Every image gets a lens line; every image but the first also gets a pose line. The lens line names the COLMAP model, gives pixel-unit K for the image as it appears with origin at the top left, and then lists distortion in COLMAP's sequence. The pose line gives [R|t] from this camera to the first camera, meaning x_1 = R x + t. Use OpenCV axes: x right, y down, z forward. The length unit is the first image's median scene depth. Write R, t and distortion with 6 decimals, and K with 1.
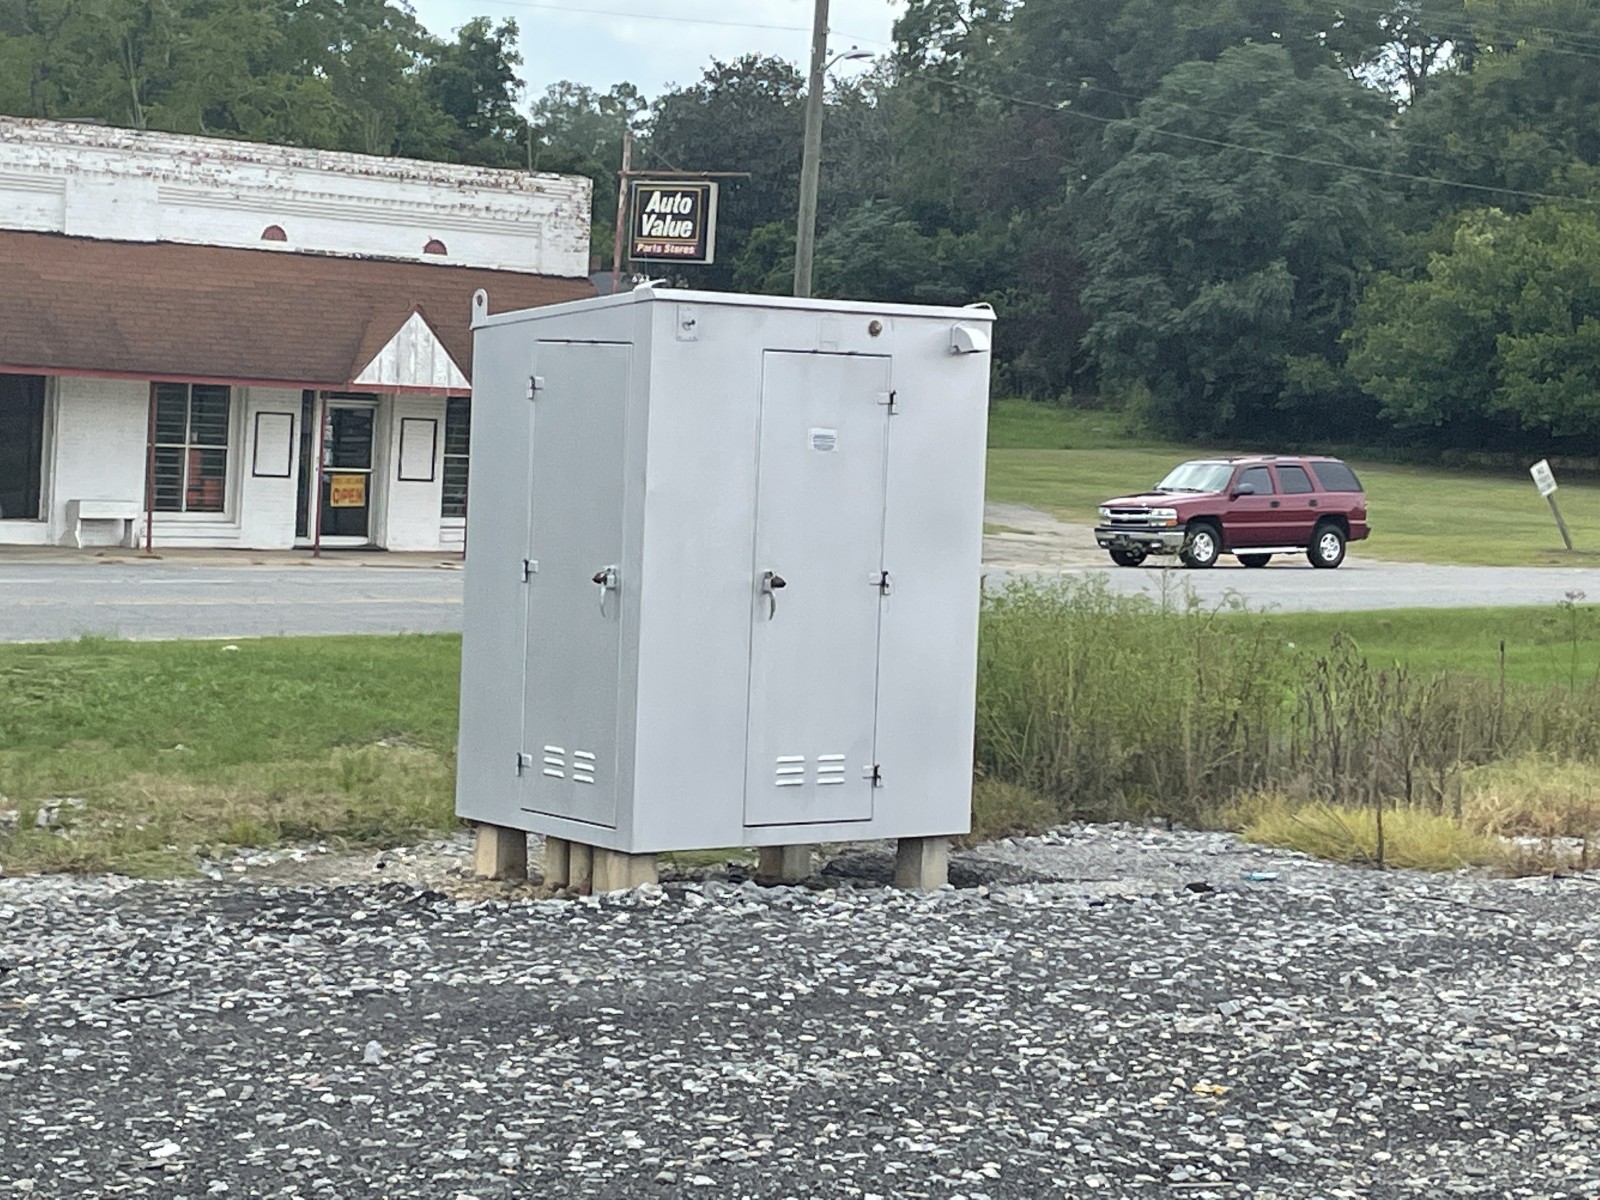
lens RADIAL K [[3667.3, 0, 808.4], [0, 3667.3, 598.2], [0, 0, 1]] dist [0.139467, 0.000000]
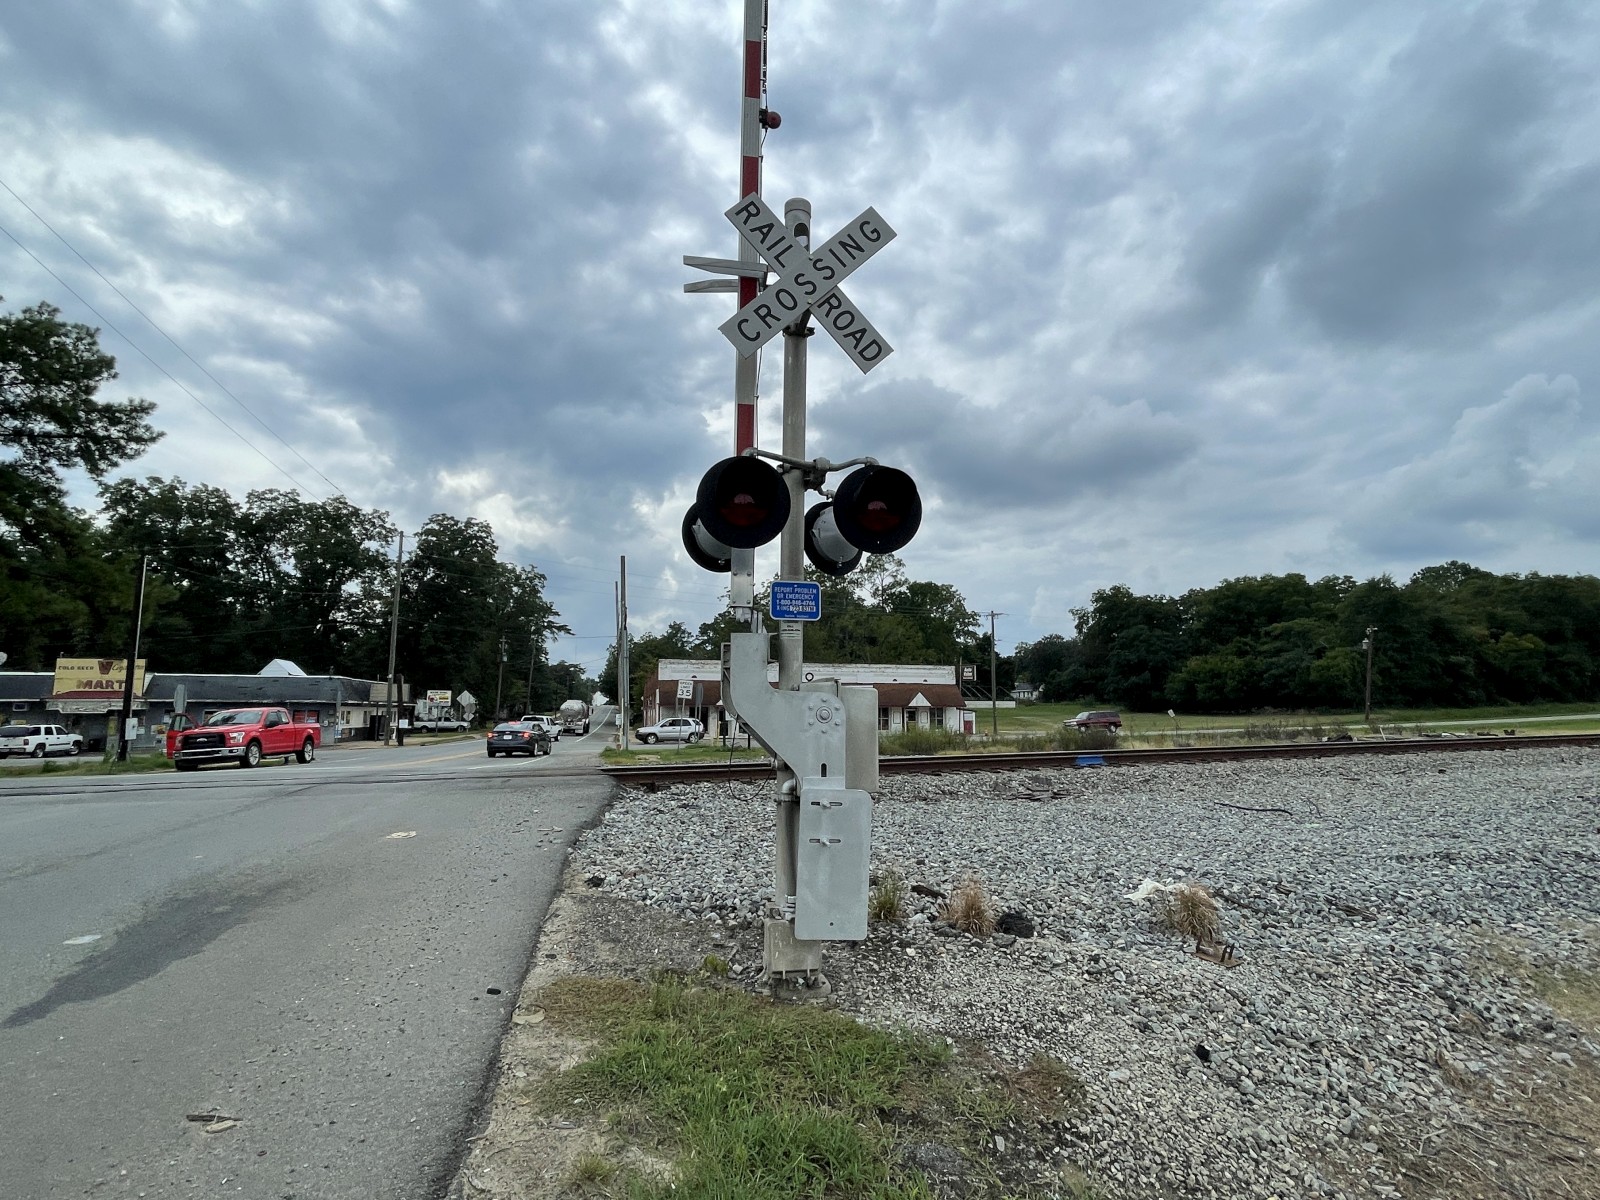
lens RADIAL K [[813.6, 0, 814.5], [0, 813.6, 598.0], [0, 0, 1]] dist [-0.009861, -0.000338]
pose [[0.941164, -0.097260, -0.323653, 0.118360], [0.031330, 0.978679, -0.202994, 0.020917], [0.336496, 0.180910, 0.924144, -0.167797]]
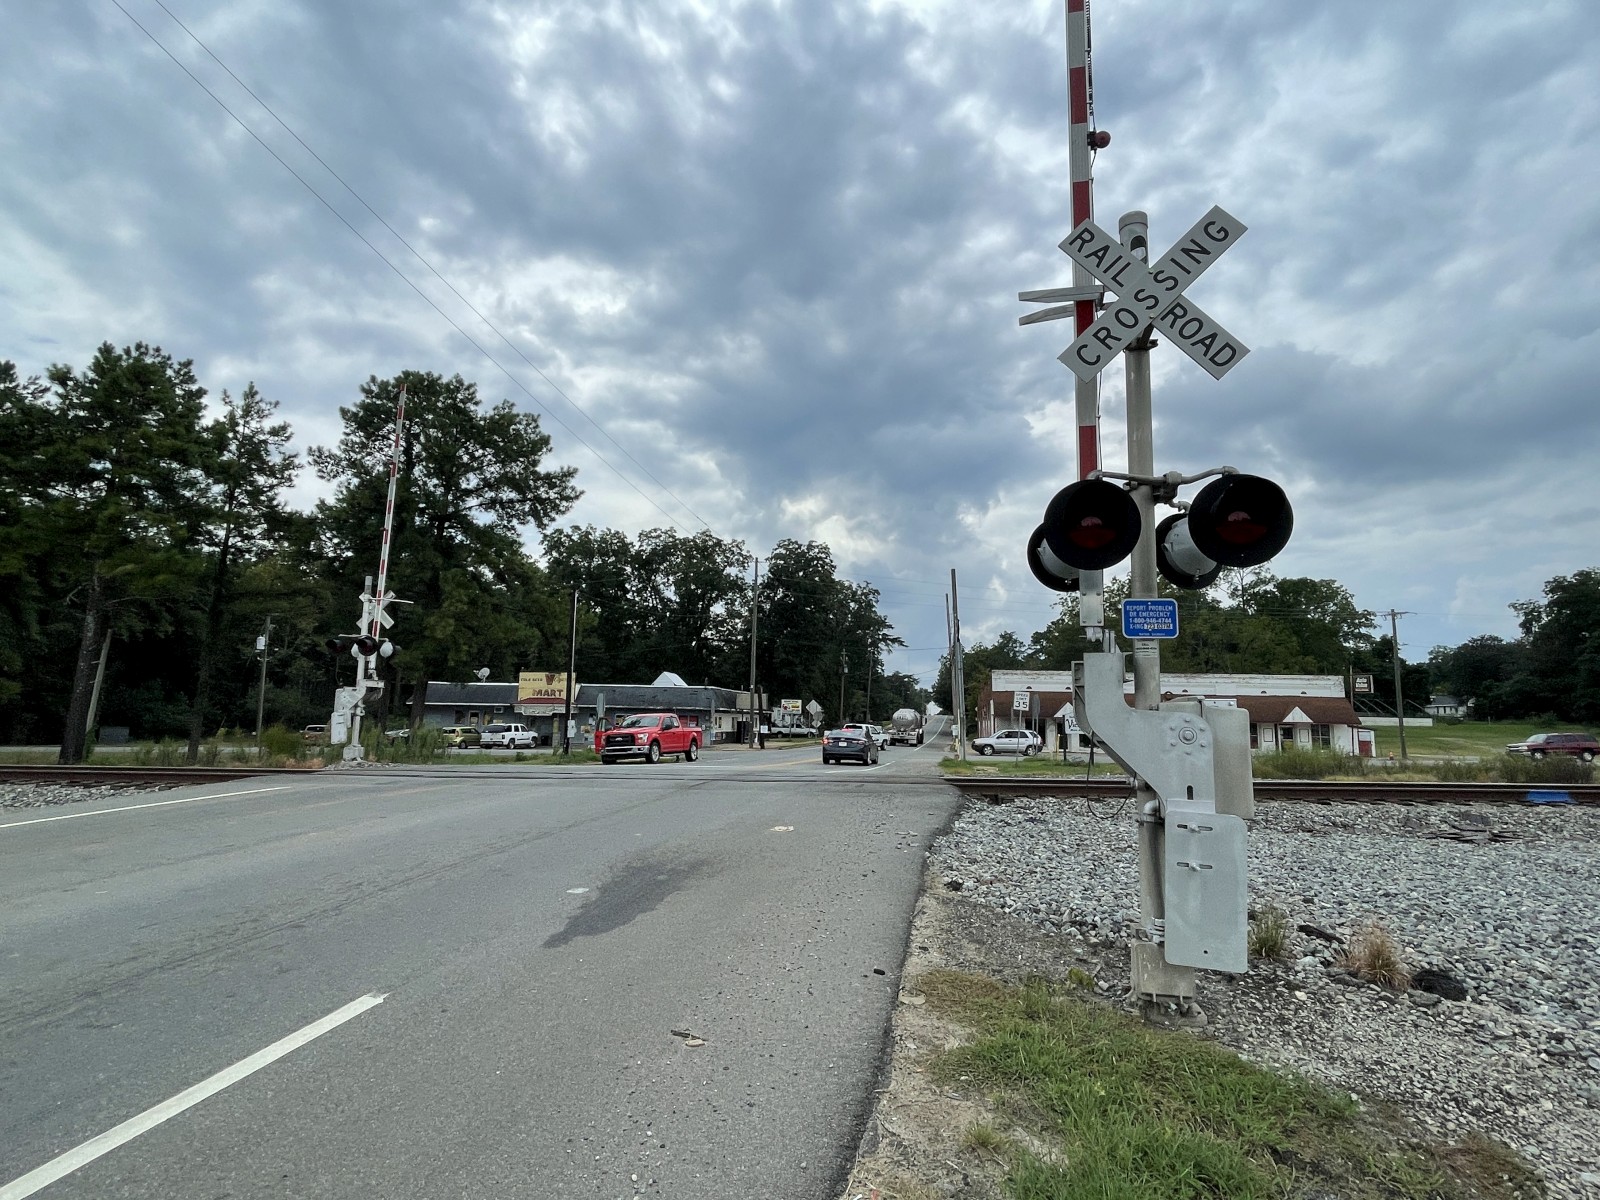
lens RADIAL K [[813.6, 0, 797.9], [0, 813.6, 597.3], [0, 0, 1]] dist [-0.009861, -0.000338]
pose [[0.724444, -0.137558, -0.675469, 0.119023], [-0.018751, 0.975592, -0.218788, 0.020824], [0.689078, 0.171166, 0.704183, -0.171398]]
